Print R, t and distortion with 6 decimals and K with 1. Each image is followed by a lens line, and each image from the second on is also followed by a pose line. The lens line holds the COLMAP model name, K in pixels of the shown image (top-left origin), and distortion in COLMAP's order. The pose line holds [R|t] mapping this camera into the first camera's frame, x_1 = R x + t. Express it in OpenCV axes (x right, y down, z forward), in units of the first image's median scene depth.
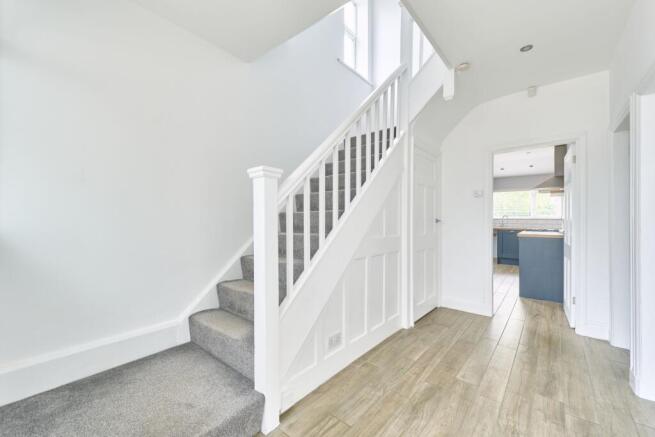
lens RADIAL K [[268.4, 0, 329.5], [0, 268.4, 214.1], [0, 0, 1]] dist [0.002454, -0.000406]
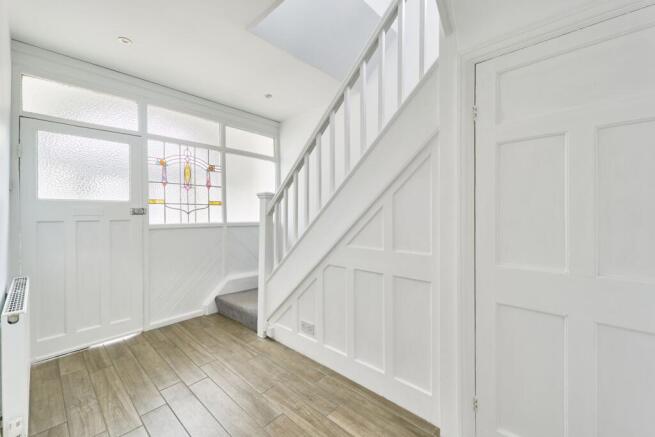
lens RADIAL K [[268.4, 0, 330.2], [0, 268.4, 218.8], [0, 0, 1]] dist [0.002454, -0.000406]
pose [[-0.047050, 0.007943, -0.998861, 1.175247], [0.011037, 0.999911, 0.007431, -0.003459], [0.998832, -0.010674, -0.047133, 1.169687]]
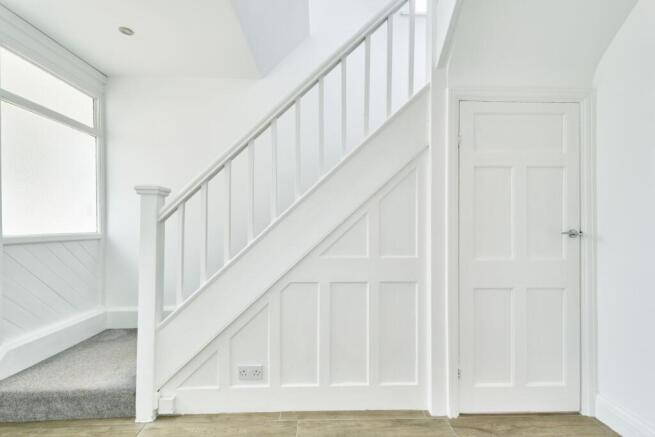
lens RADIAL K [[268.4, 0, 329.0], [0, 268.4, 220.9], [0, 0, 1]] dist [0.002454, -0.000406]
pose [[0.663911, -0.005033, -0.747794, 0.839364], [0.016097, 0.999842, 0.007562, -0.016829], [0.747638, -0.017058, 0.663887, 0.633072]]
